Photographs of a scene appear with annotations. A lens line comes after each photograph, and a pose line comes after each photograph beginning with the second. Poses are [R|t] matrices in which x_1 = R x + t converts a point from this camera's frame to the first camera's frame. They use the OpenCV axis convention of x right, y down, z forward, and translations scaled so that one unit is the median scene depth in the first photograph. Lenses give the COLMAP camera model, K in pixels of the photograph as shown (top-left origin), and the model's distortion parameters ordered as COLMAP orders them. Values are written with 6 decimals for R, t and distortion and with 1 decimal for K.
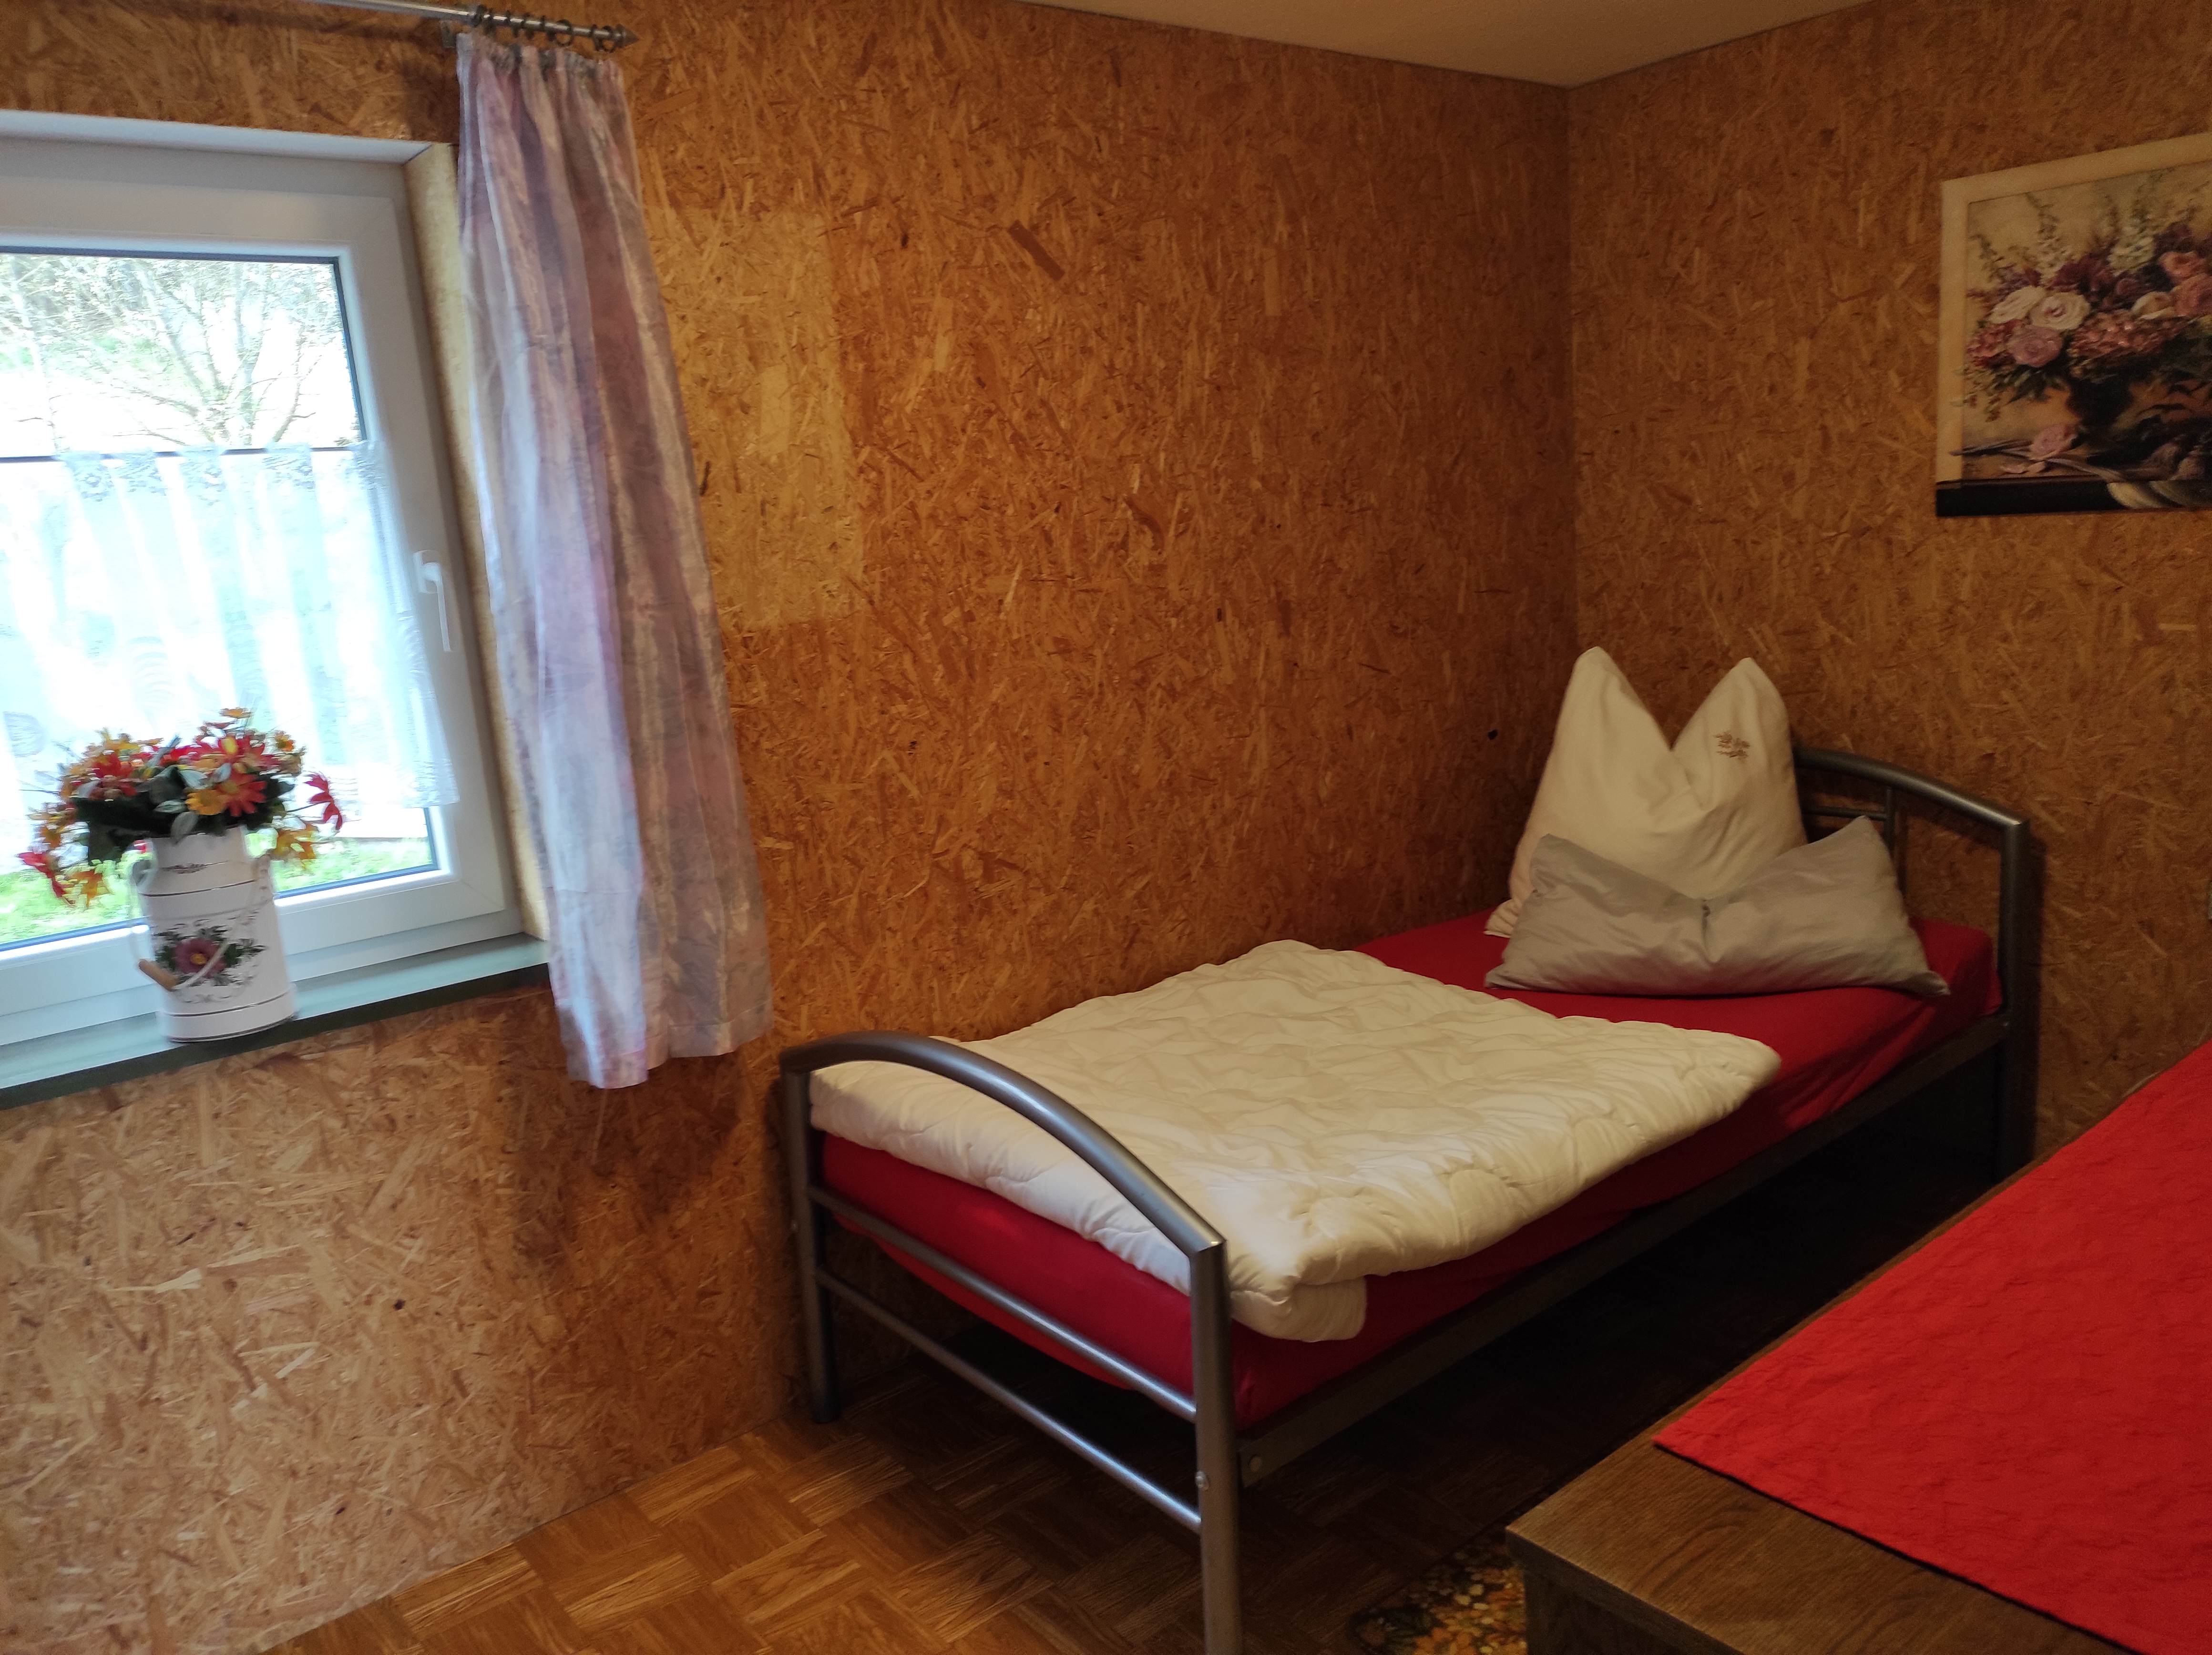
lens RADIAL K [[1643.4, 0, 1096.0], [0, 1643.4, 832.2], [0, 0, 1]] dist [0.053645, -0.057500]
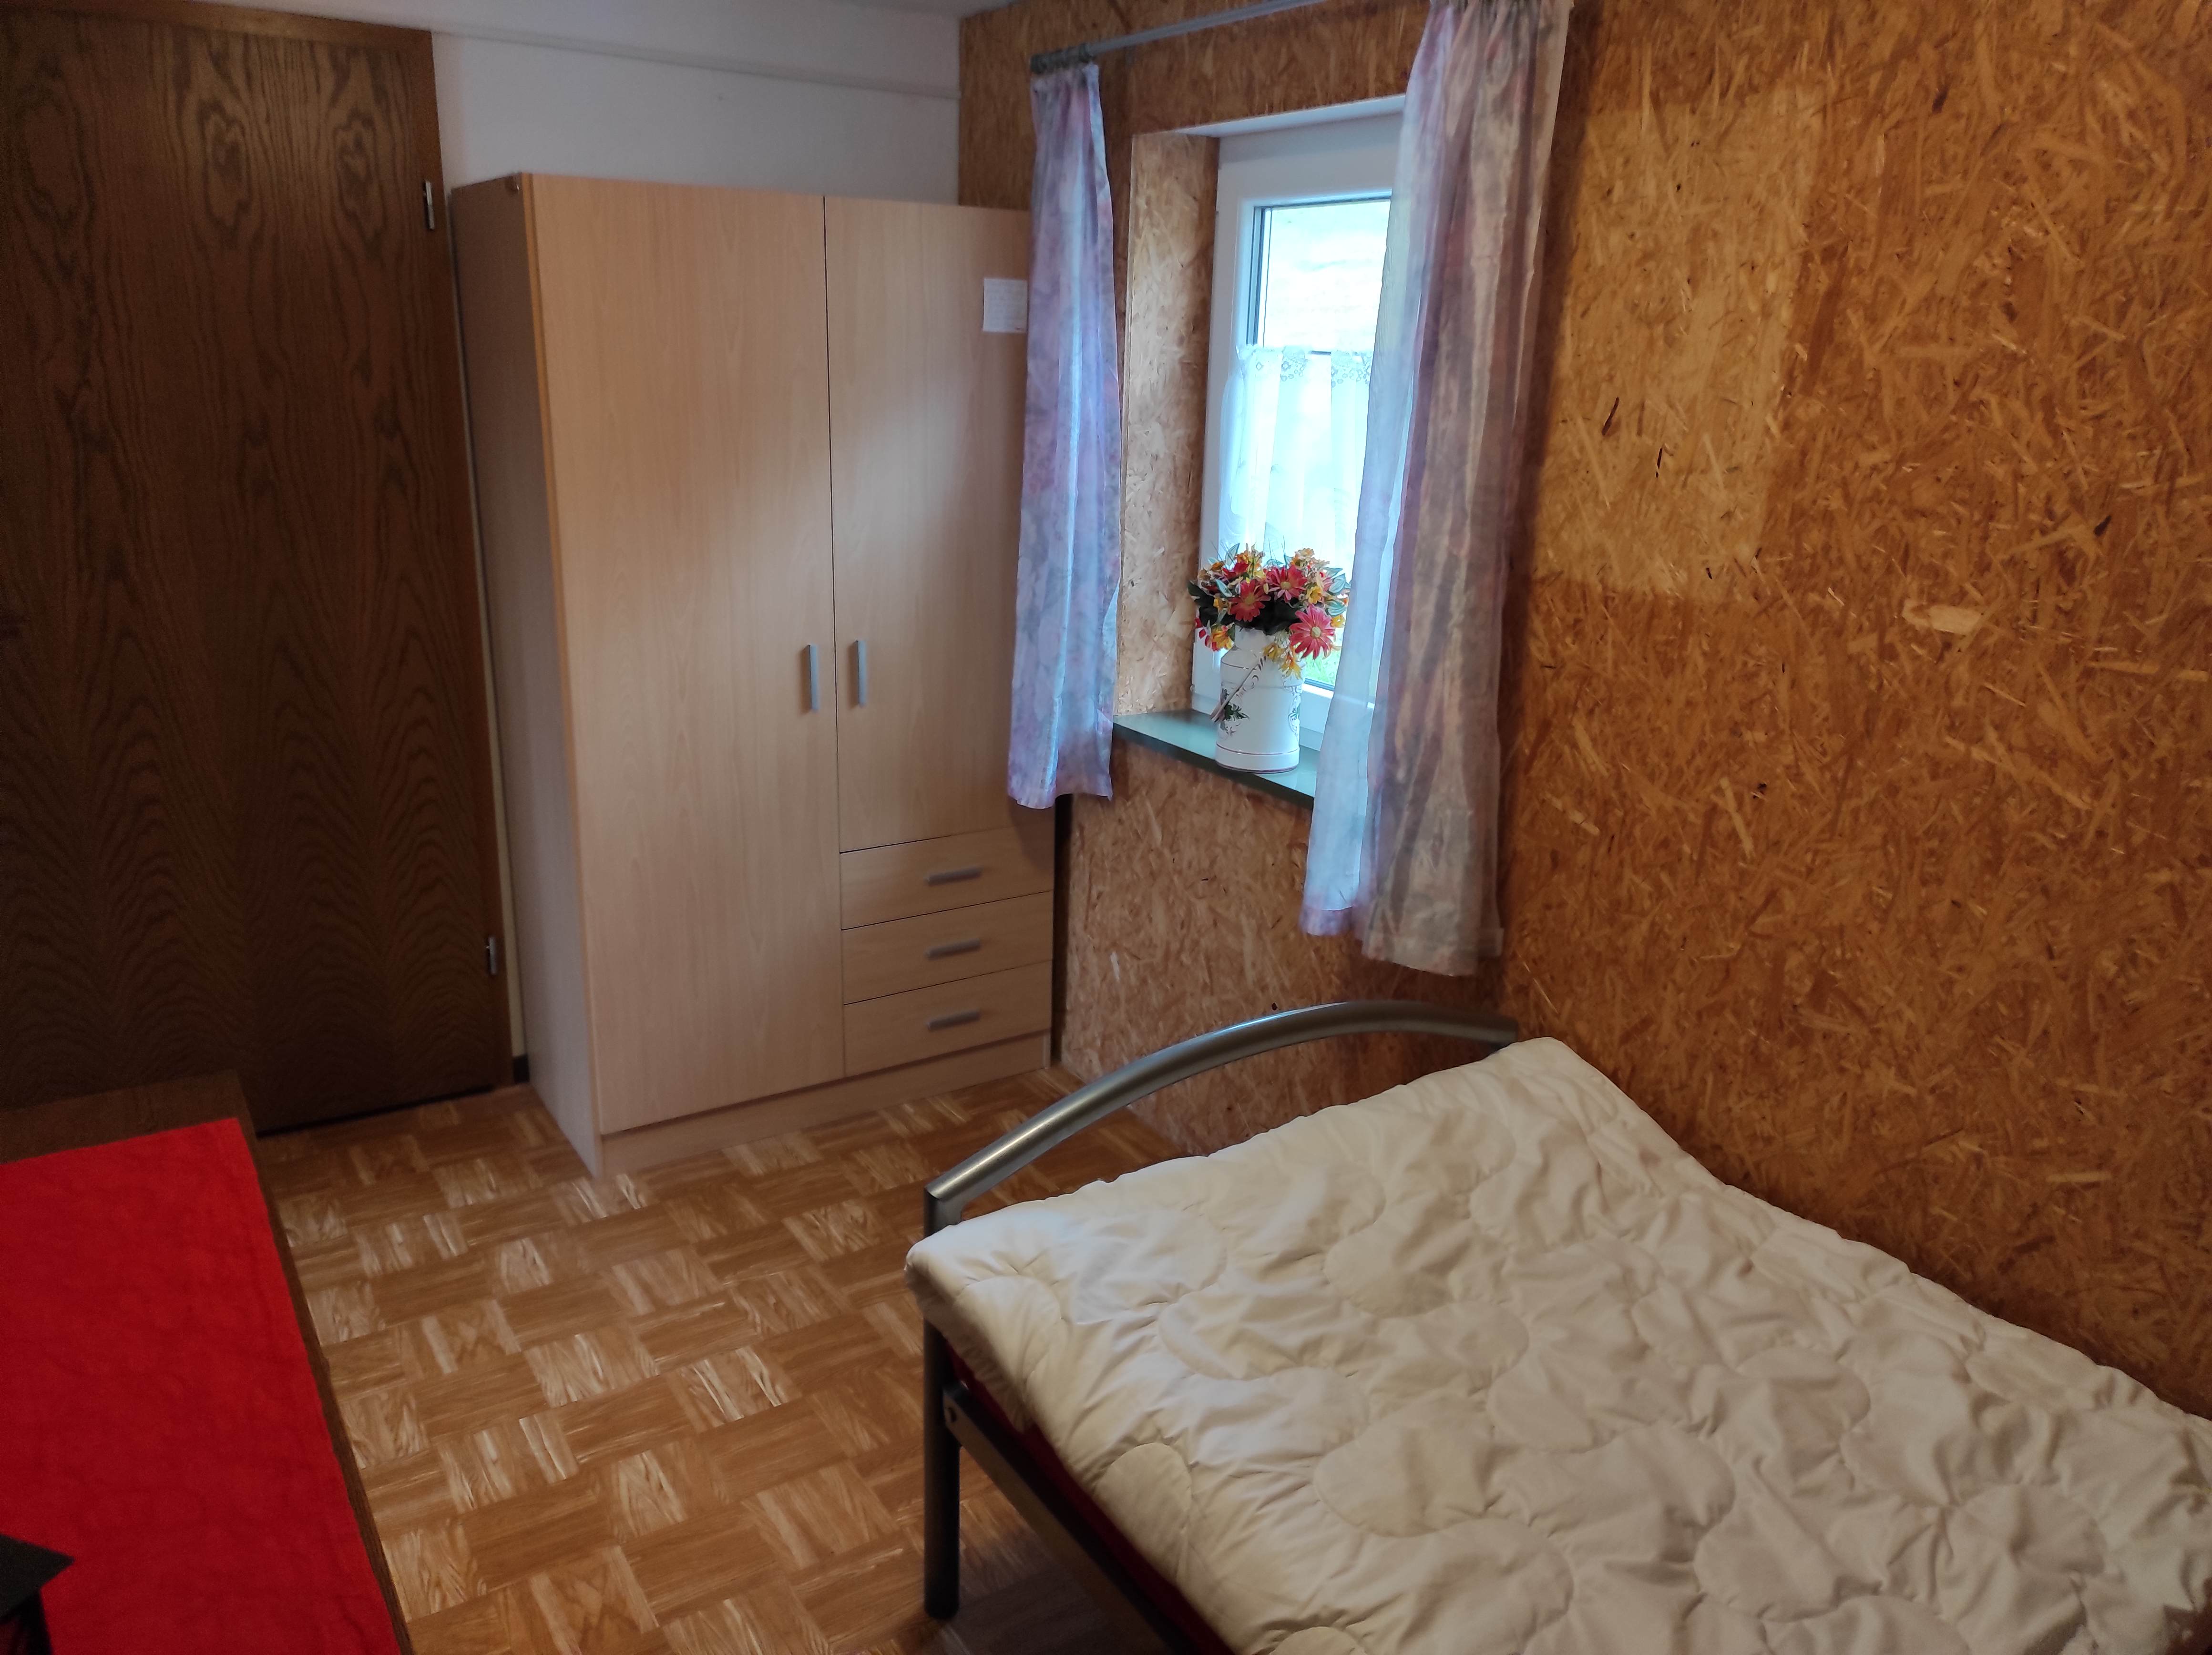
lens RADIAL K [[1643.4, 0, 1096.0], [0, 1643.4, 832.2], [0, 0, 1]] dist [0.053645, -0.057500]
pose [[-0.125537, 0.352317, -0.927423, 0.697438], [-0.204839, 0.905470, 0.371704, -0.275539], [0.970712, 0.236635, -0.041502, 0.782371]]
